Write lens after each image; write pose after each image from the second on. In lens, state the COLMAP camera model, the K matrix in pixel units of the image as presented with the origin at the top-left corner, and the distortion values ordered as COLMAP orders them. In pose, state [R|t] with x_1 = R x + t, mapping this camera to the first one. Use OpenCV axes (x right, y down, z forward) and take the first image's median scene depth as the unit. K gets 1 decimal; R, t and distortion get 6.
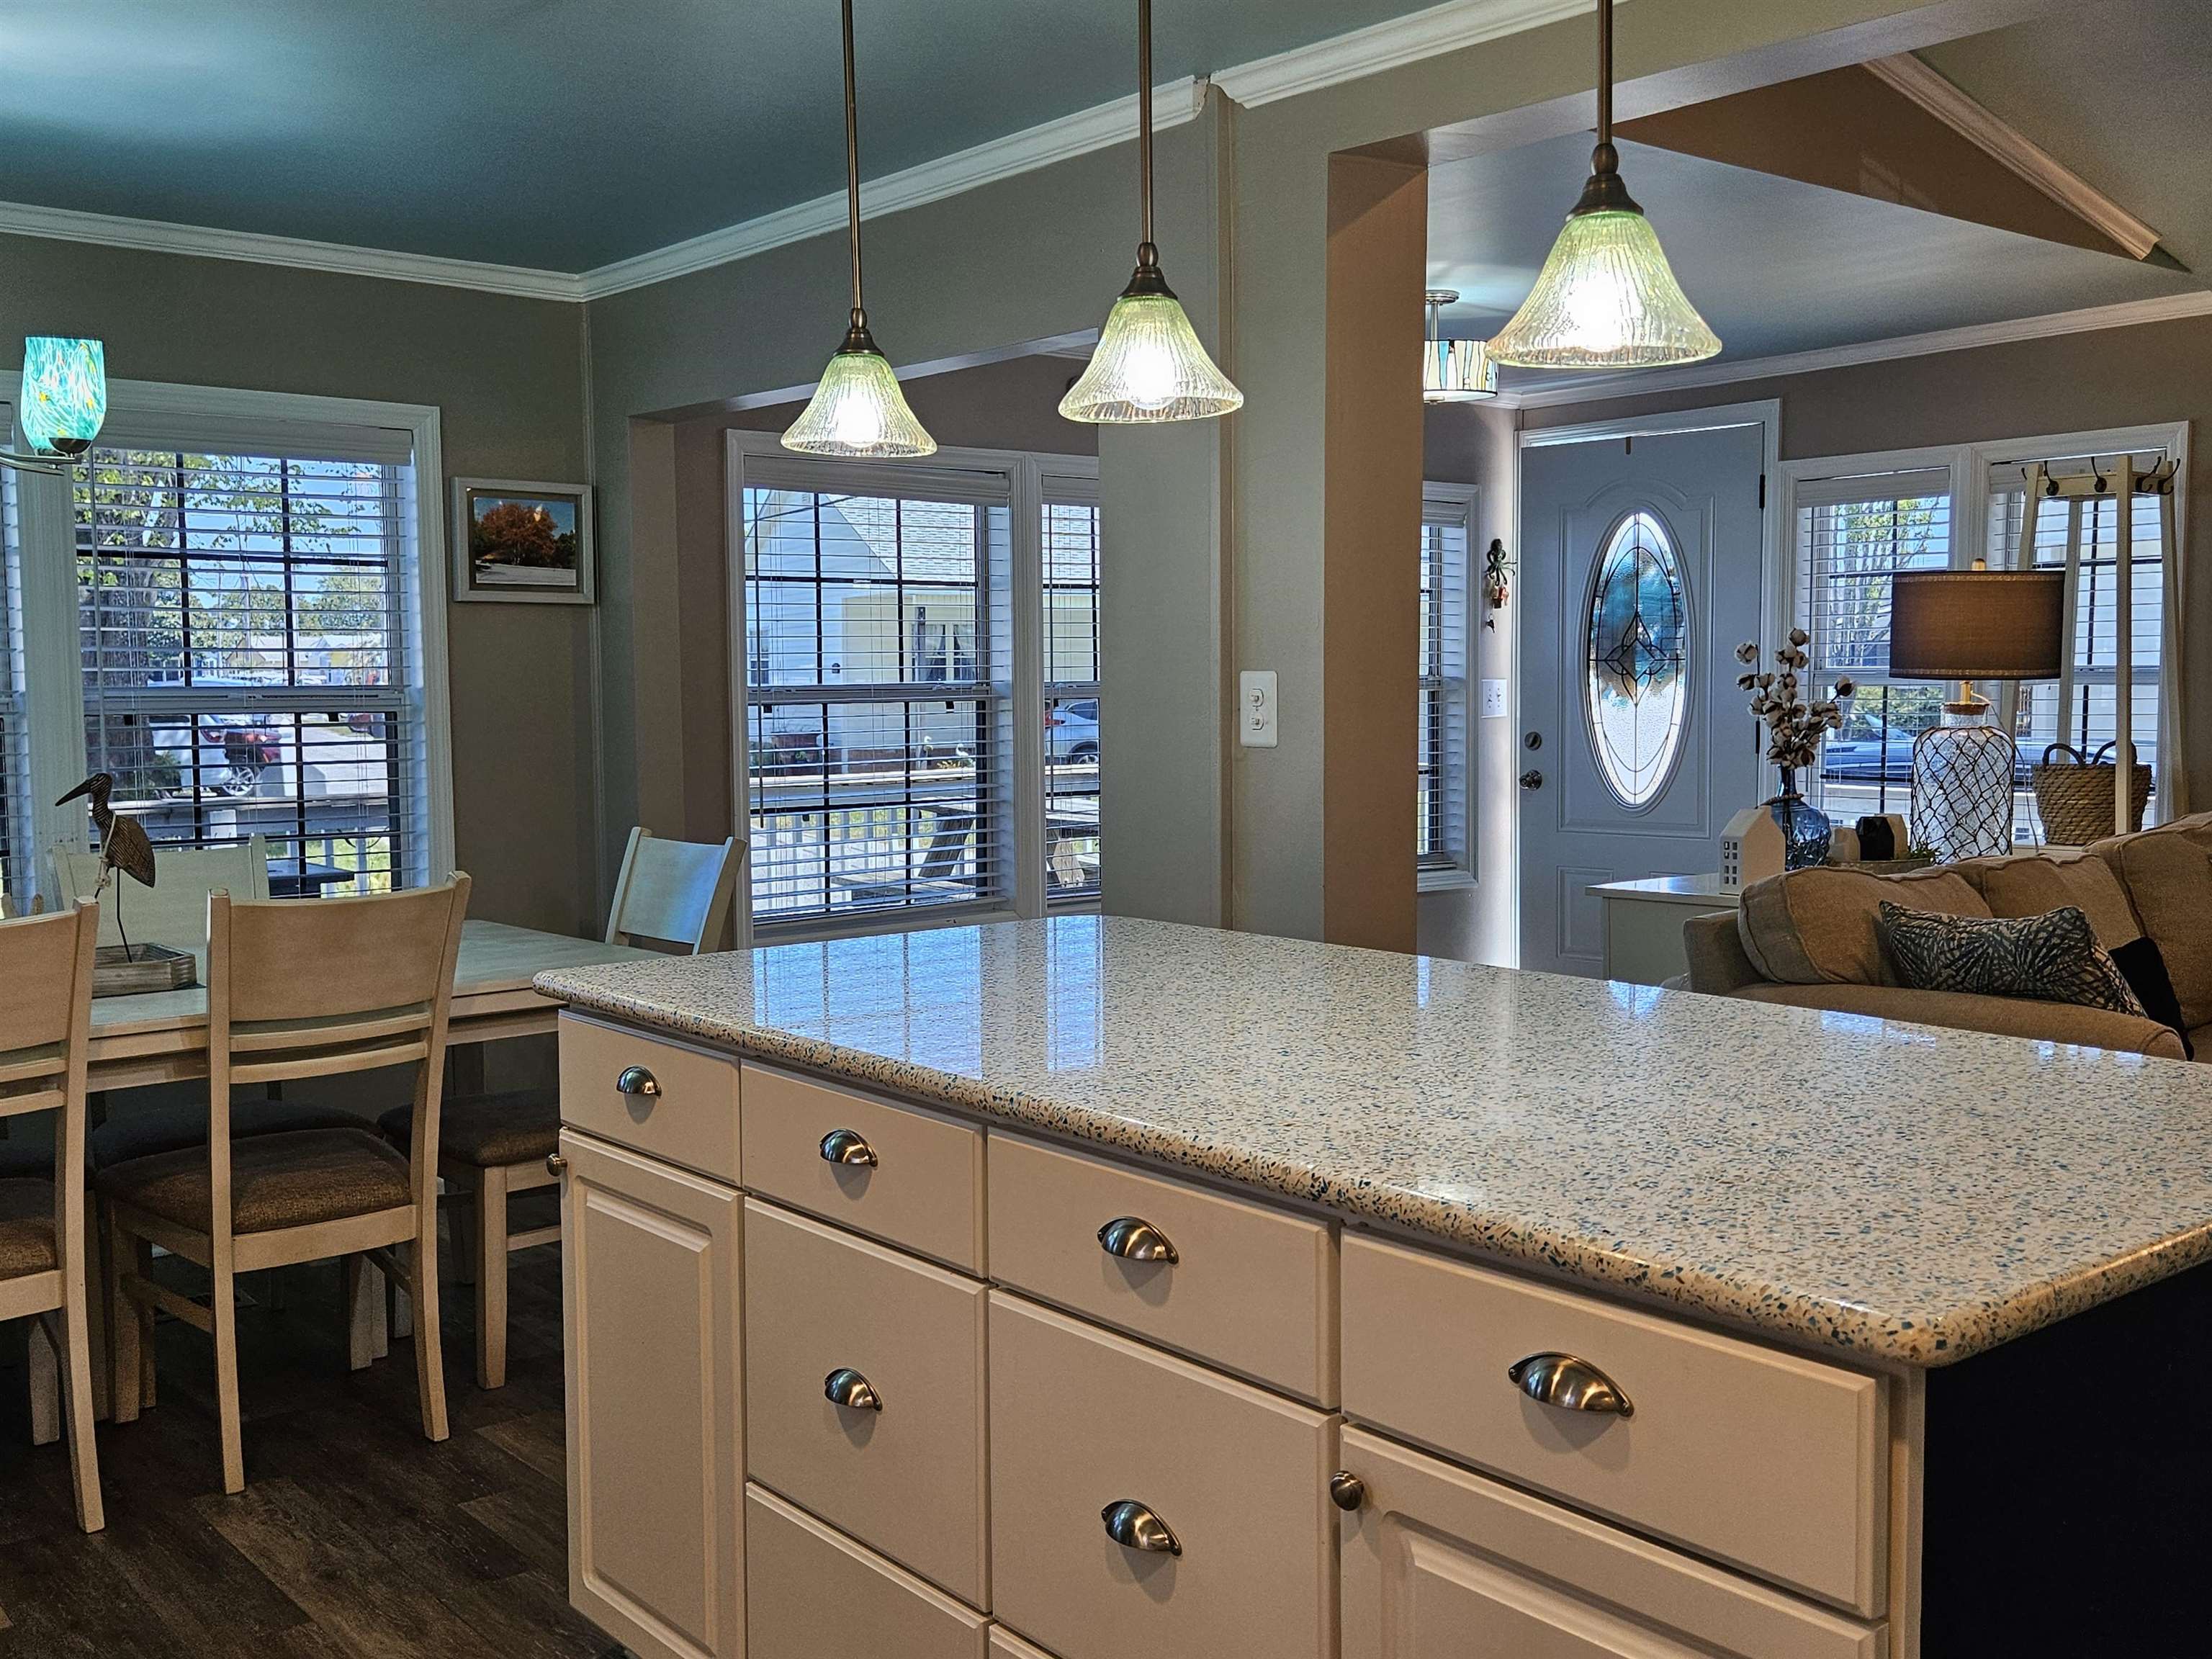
lens RADIAL K [[2144.2, 0, 1106.0], [0, 2144.2, 829.5], [0, 0, 1]] dist [0.016454, -0.083764]
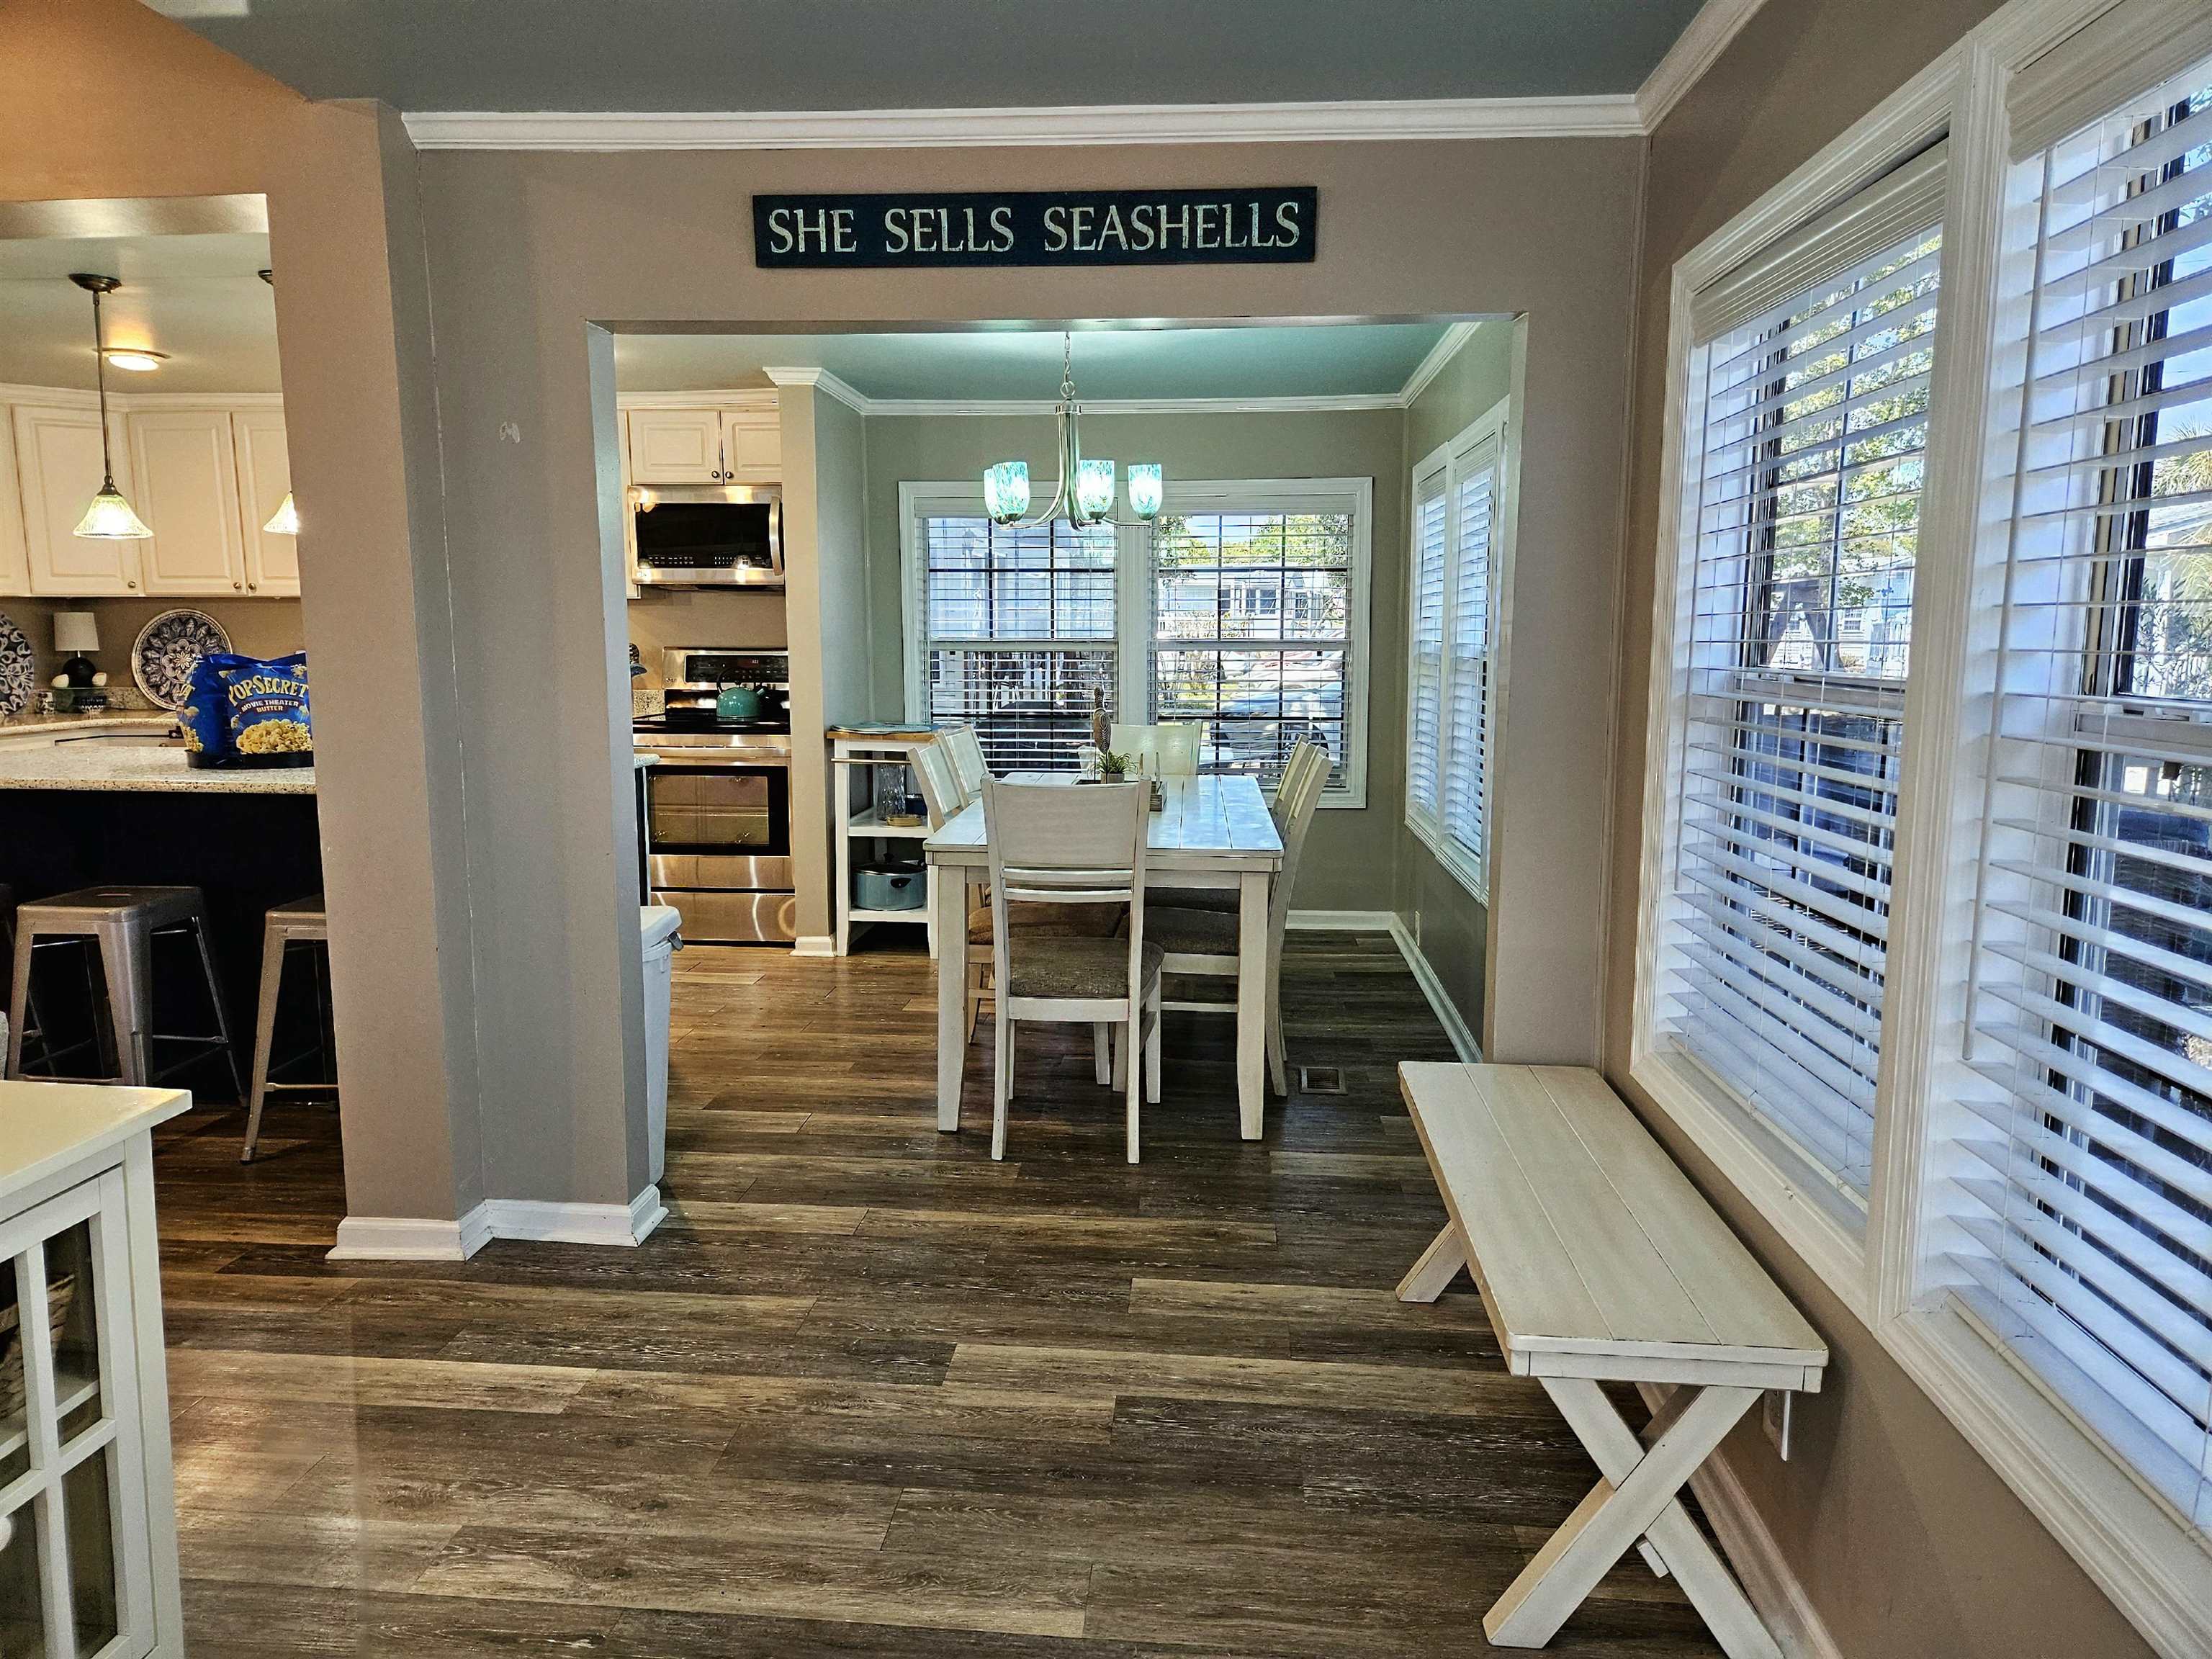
lens RADIAL K [[1449.9, 0, 1140.3], [0, 1449.9, 819.6], [0, 0, 1]] dist [-0.004645, -0.005504]
pose [[-0.678017, 0.101399, -0.728019, 0.397268], [-0.059949, 0.979511, 0.192259, -0.146448], [0.732597, 0.173999, -0.658047, 1.769259]]
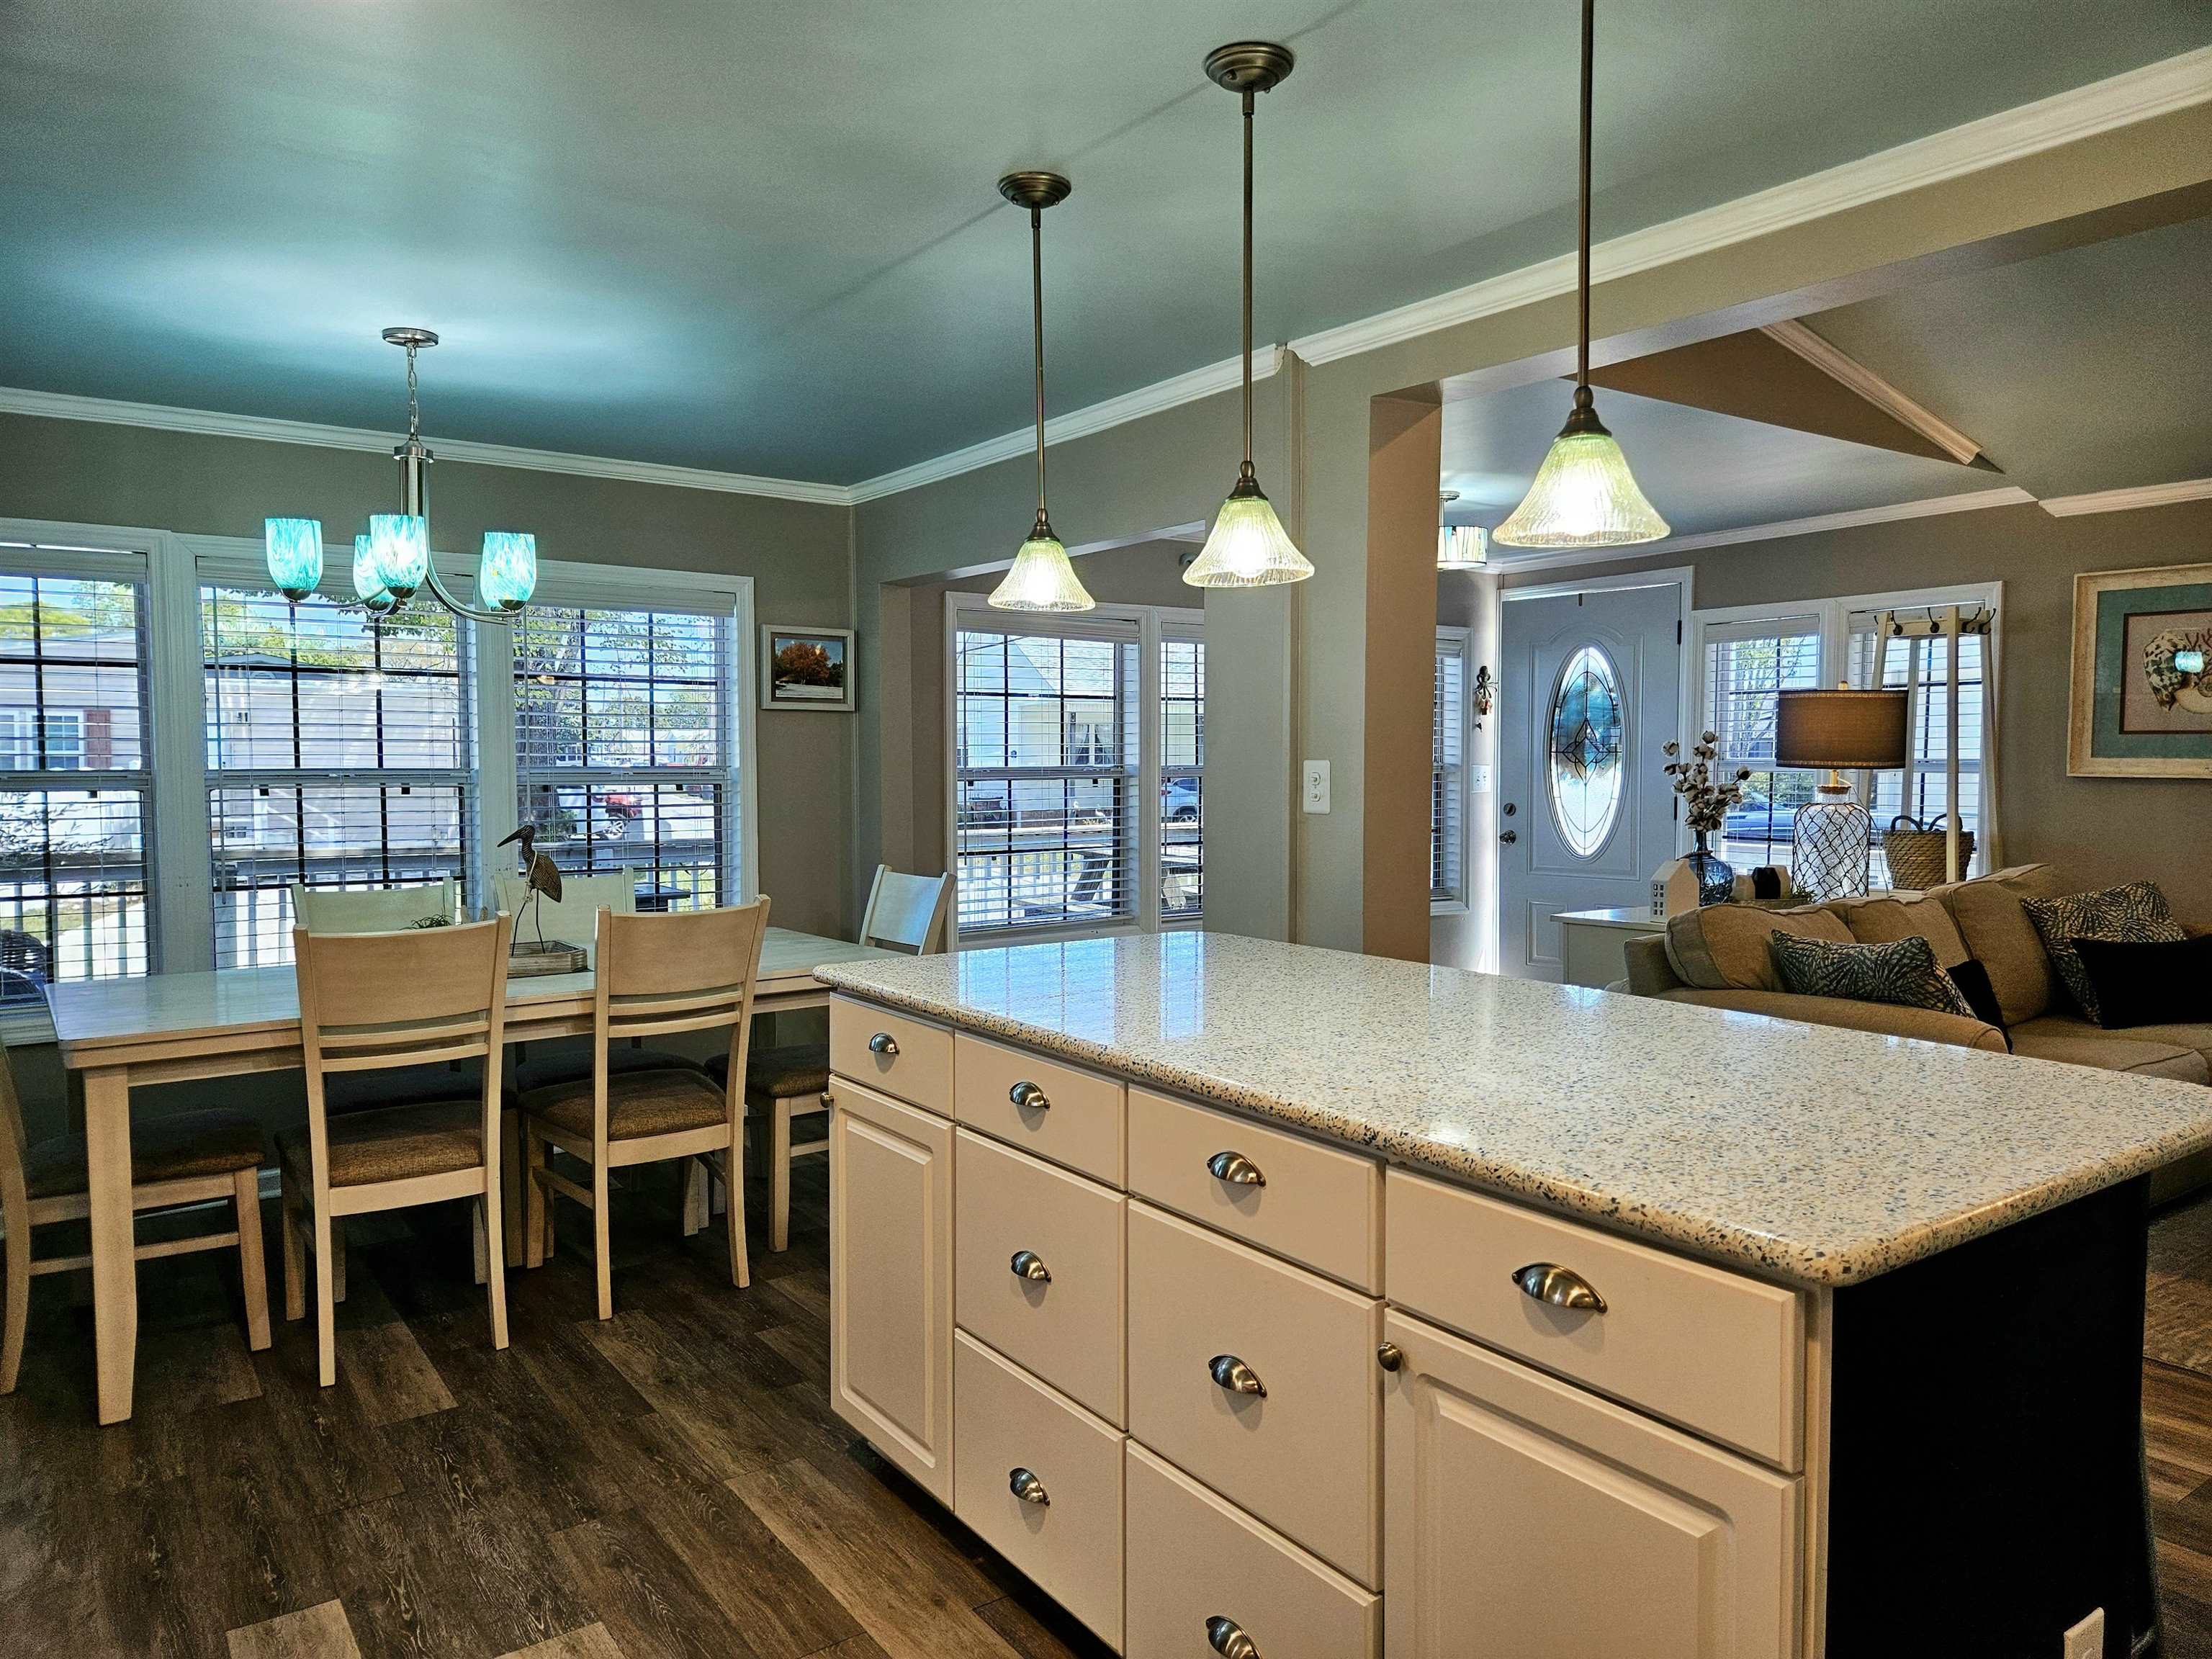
lens RADIAL K [[1489.9, 0, 1058.5], [0, 1489.9, 823.8], [0, 0, 1]] dist [0.001019, -0.045833]
pose [[0.995619, 0.009394, -0.093033, -0.007141], [-0.012011, 0.999547, -0.027611, -0.002918], [0.092732, 0.028608, 0.995280, 0.008698]]
